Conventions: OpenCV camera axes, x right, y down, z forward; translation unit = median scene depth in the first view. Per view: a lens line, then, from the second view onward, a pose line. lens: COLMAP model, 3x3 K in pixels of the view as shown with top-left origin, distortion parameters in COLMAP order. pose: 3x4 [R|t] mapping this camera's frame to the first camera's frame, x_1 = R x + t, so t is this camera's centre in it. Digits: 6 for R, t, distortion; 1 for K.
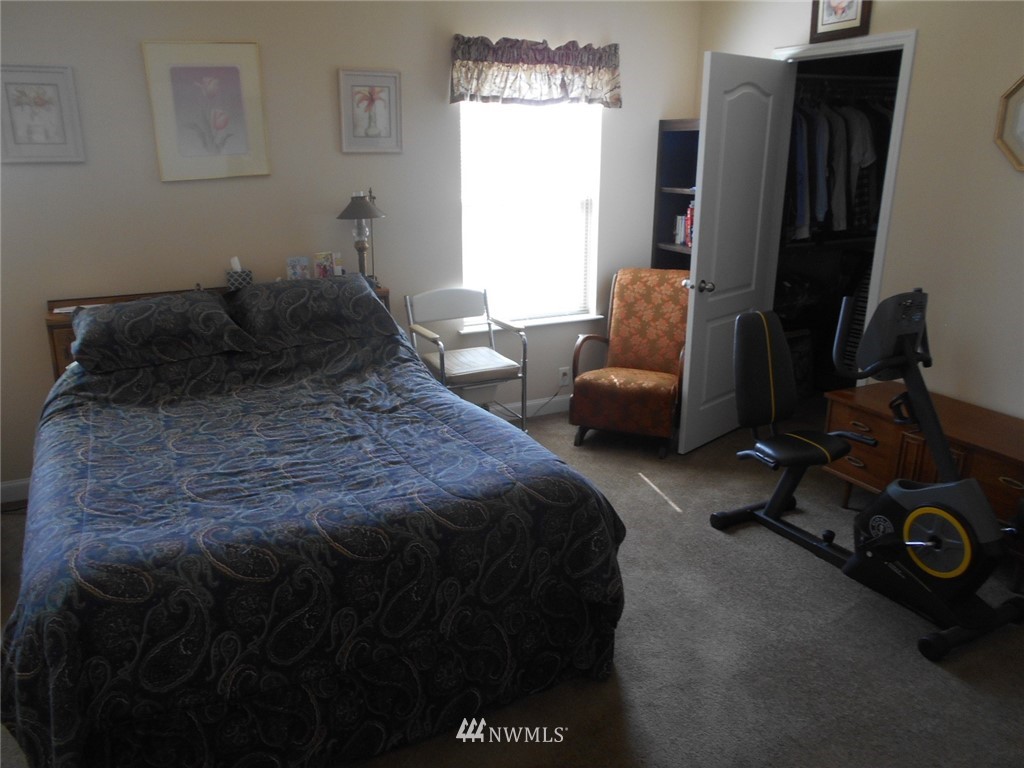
lens RADIAL K [[798.3, 0, 512.0], [0, 798.3, 384.0], [0, 0, 1]] dist [-0.008070, 0.006962]
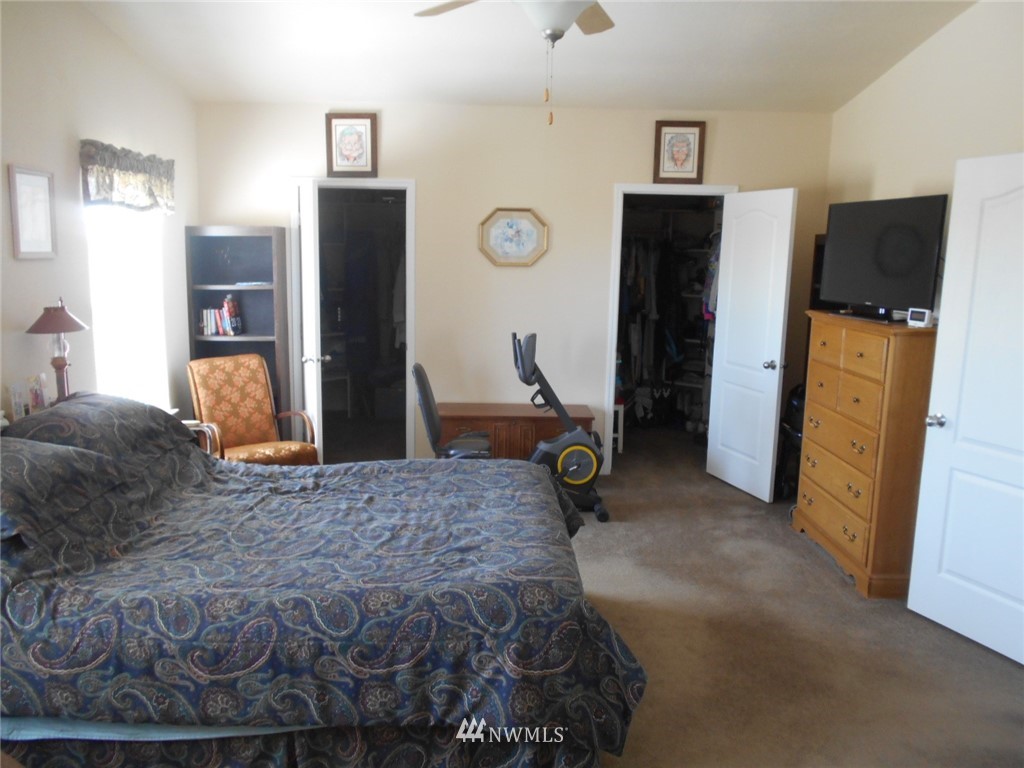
lens RADIAL K [[798.3, 0, 512.0], [0, 798.3, 384.0], [0, 0, 1]] dist [-0.008070, 0.006962]
pose [[0.423396, -0.147376, 0.893877, -0.932947], [0.250688, 0.967211, 0.040726, -0.074543], [-0.870569, 0.206841, 0.446459, 0.228469]]
